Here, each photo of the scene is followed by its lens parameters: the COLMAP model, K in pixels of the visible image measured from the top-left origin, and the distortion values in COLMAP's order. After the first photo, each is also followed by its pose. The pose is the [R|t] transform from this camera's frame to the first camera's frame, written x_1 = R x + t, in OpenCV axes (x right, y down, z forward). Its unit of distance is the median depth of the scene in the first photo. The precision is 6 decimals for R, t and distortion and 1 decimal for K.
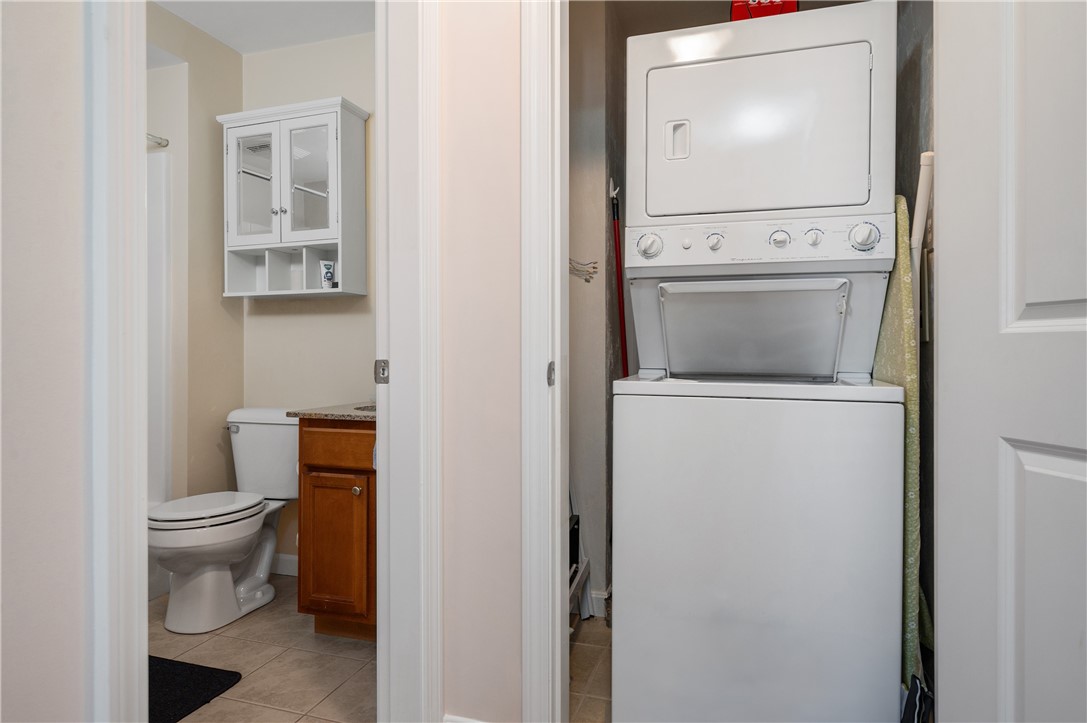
lens RADIAL K [[612.8, 0, 542.9], [0, 612.8, 360.2], [0, 0, 1]] dist [-0.005264, -0.001930]
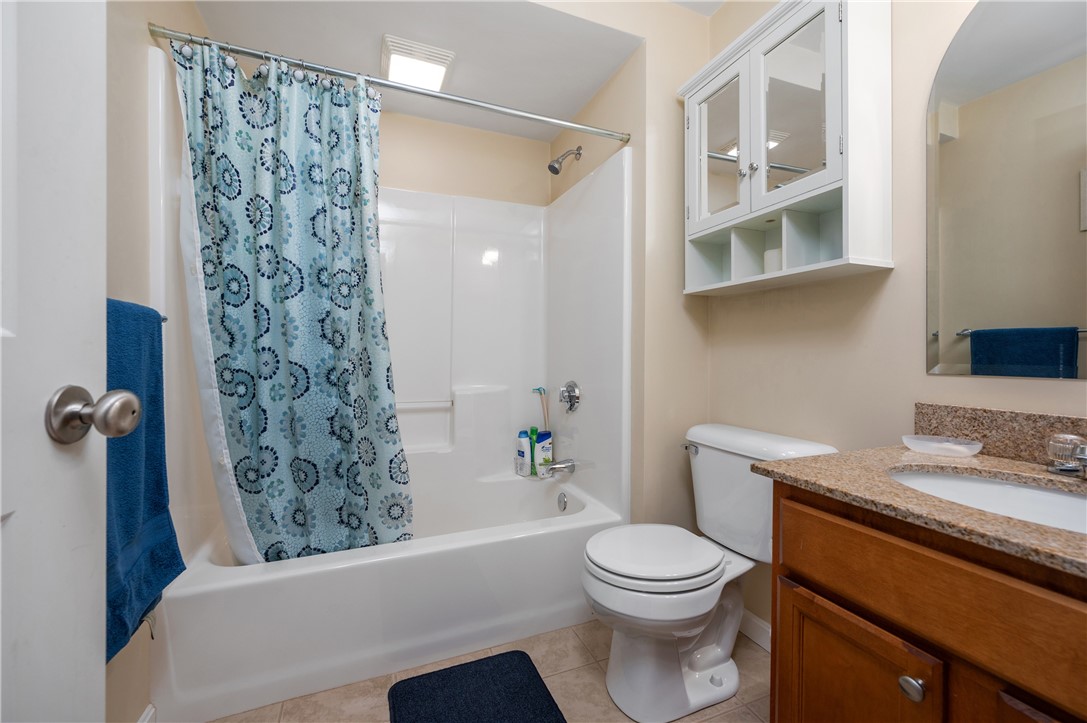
lens RADIAL K [[438.4, 0, 534.0], [0, 438.4, 354.0], [0, 0, 1]] dist [0.002091, 0.000272]
pose [[0.631062, 0.001533, -0.775731, -0.180950], [-0.009587, 0.999937, -0.005822, -0.014091], [0.775673, 0.011111, 0.631037, 0.462854]]
